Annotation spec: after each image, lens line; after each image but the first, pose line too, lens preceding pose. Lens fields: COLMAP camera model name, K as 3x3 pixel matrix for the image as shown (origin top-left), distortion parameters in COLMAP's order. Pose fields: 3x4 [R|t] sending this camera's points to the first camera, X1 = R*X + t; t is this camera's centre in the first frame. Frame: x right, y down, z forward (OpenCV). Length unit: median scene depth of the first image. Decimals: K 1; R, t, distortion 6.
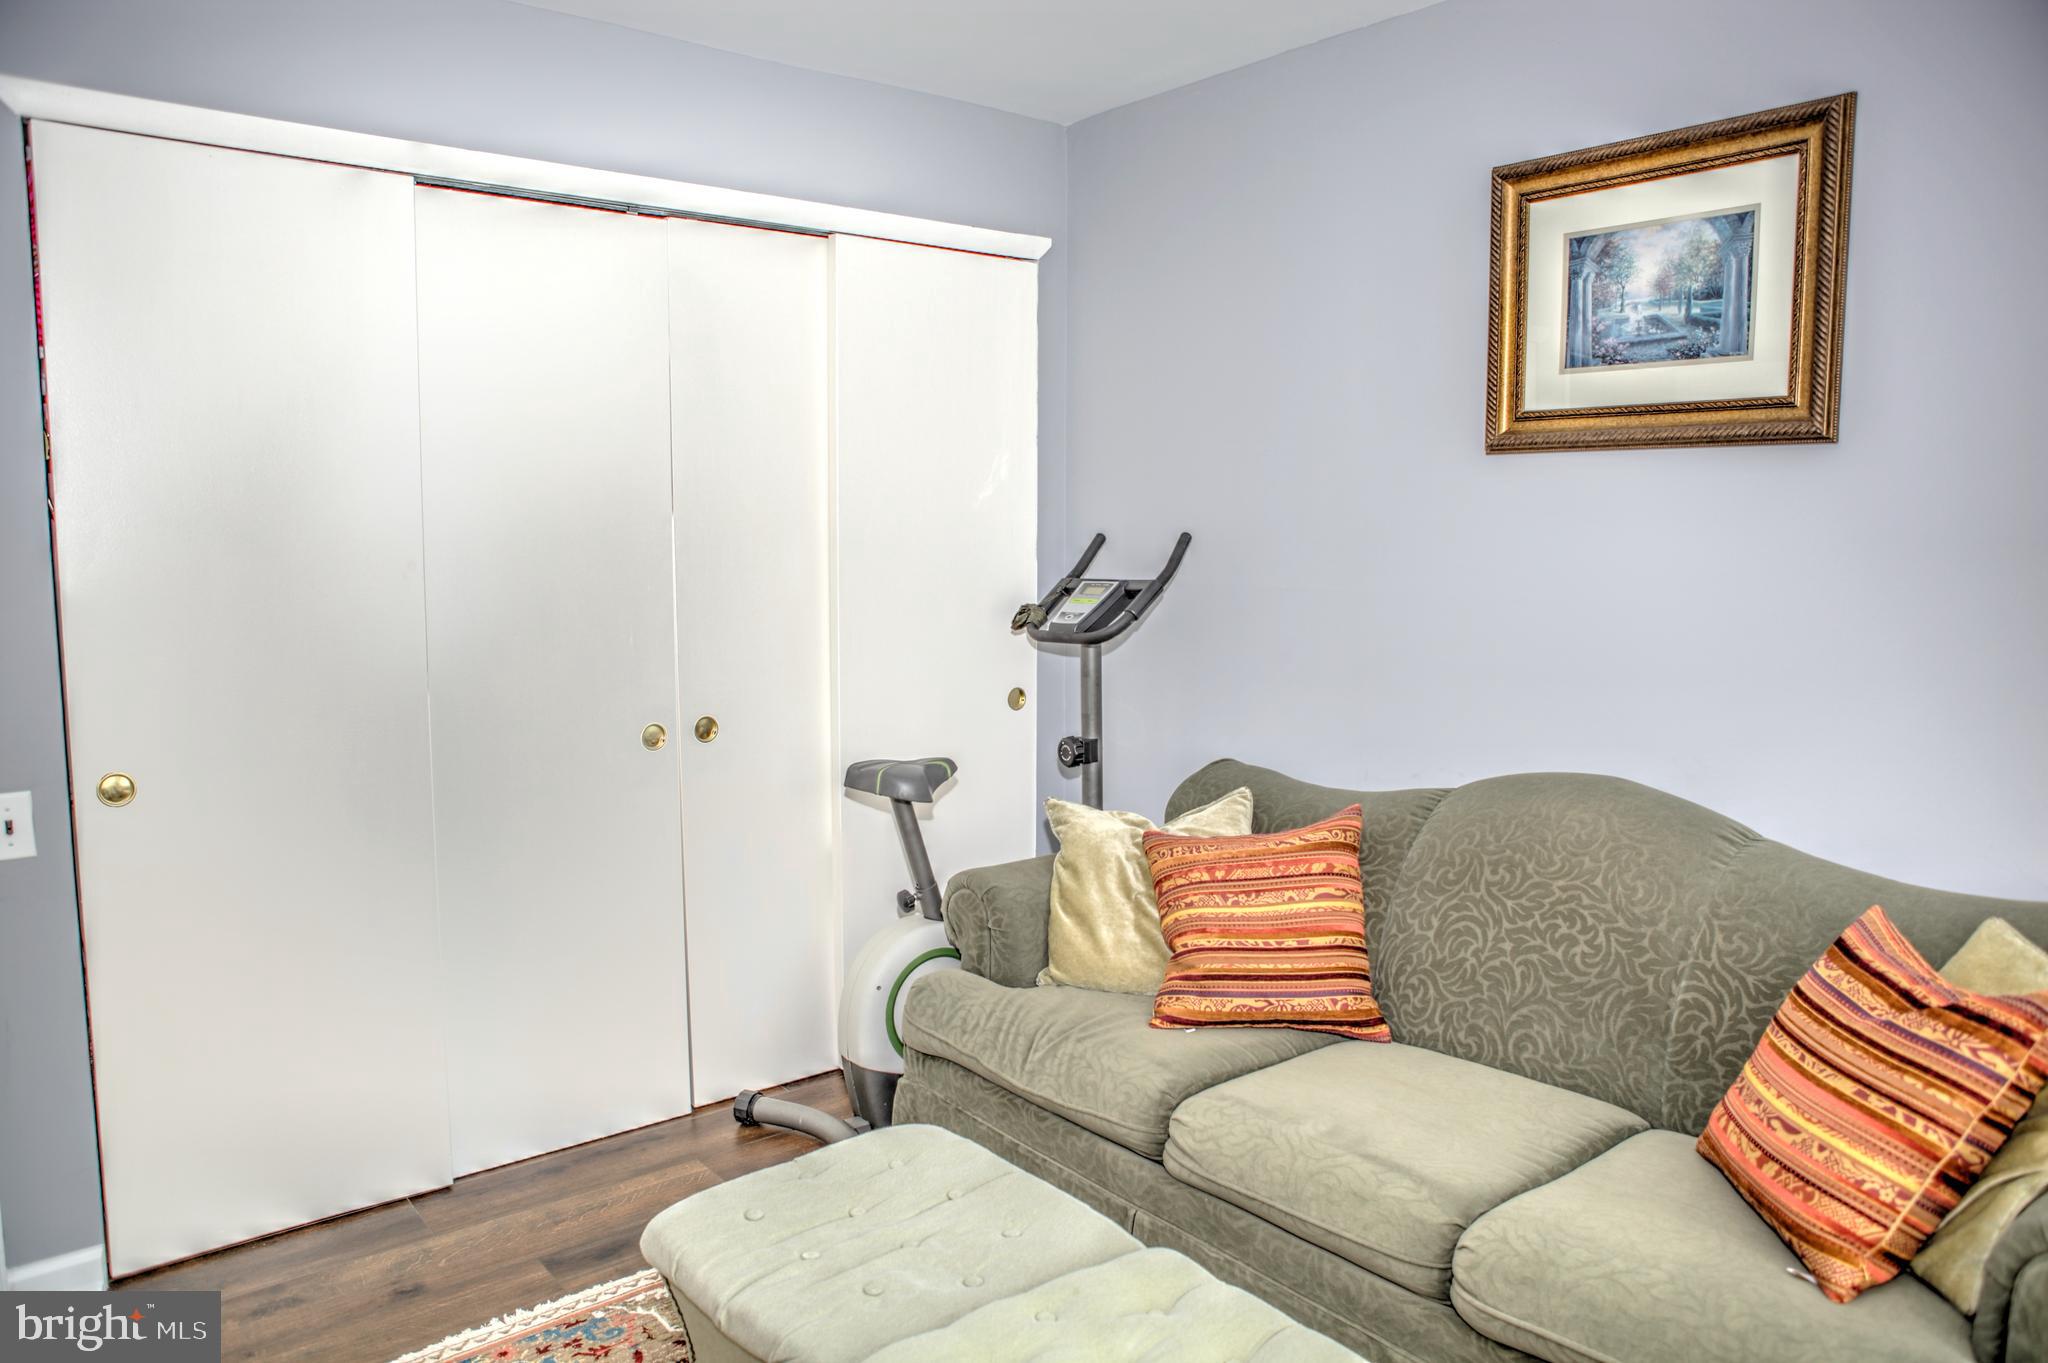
lens RADIAL K [[1409.5, 0, 1020.4], [0, 1409.5, 683.5], [0, 0, 1]] dist [-0.106906, 0.078123]
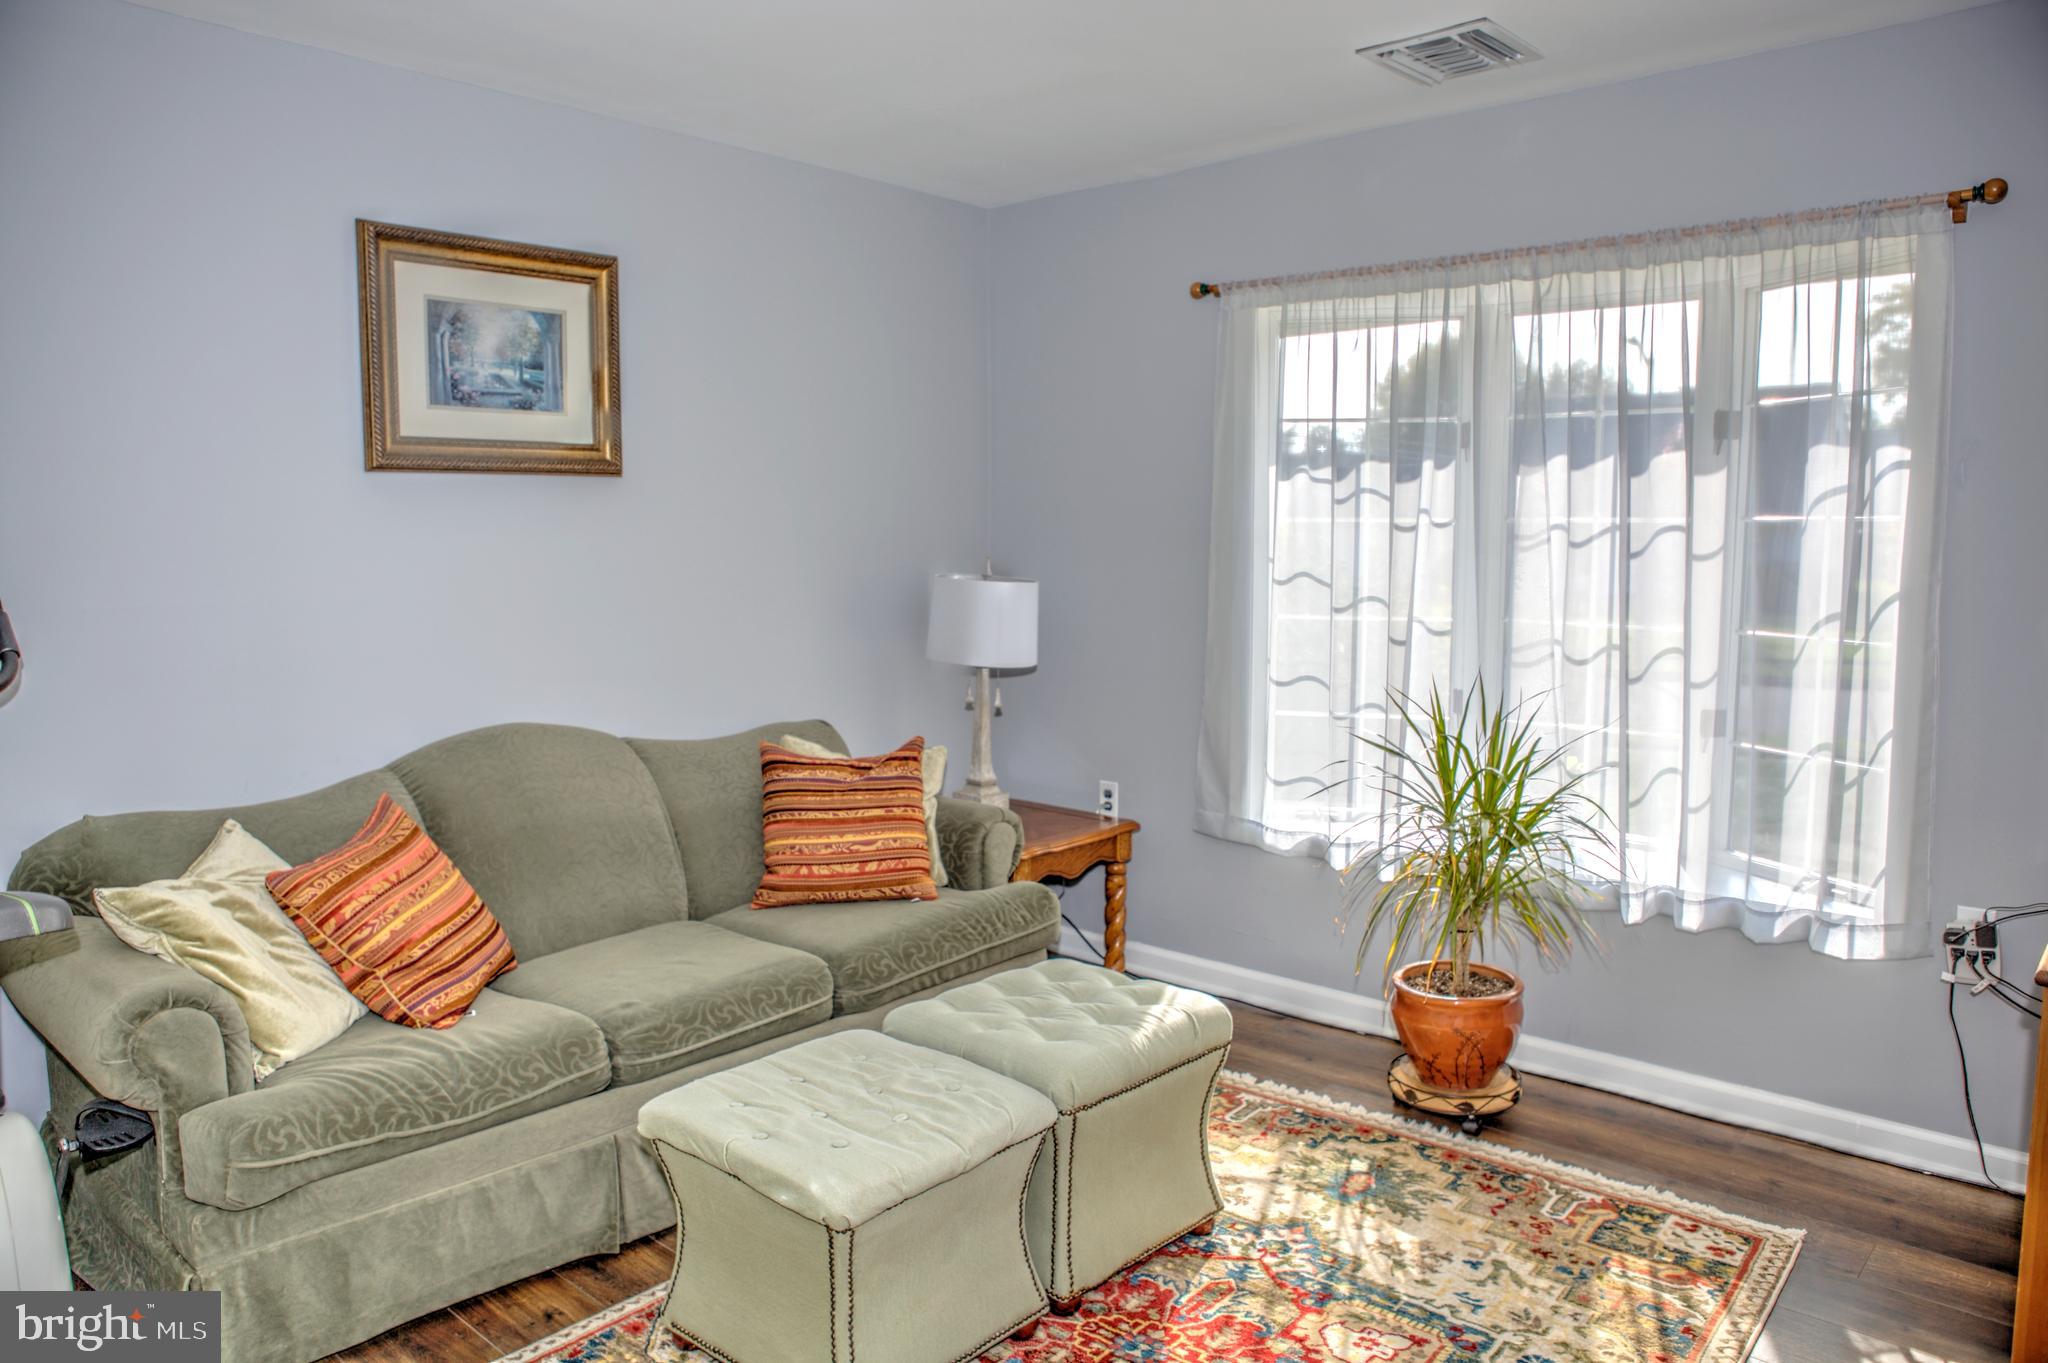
lens RADIAL K [[1409.5, 0, 1020.4], [0, 1409.5, 683.5], [0, 0, 1]] dist [-0.106906, 0.078123]
pose [[-0.145472, -0.107697, 0.983483, -0.968248], [0.117803, 0.985100, 0.125299, -0.080456], [-0.982324, 0.134085, -0.130617, 0.717803]]
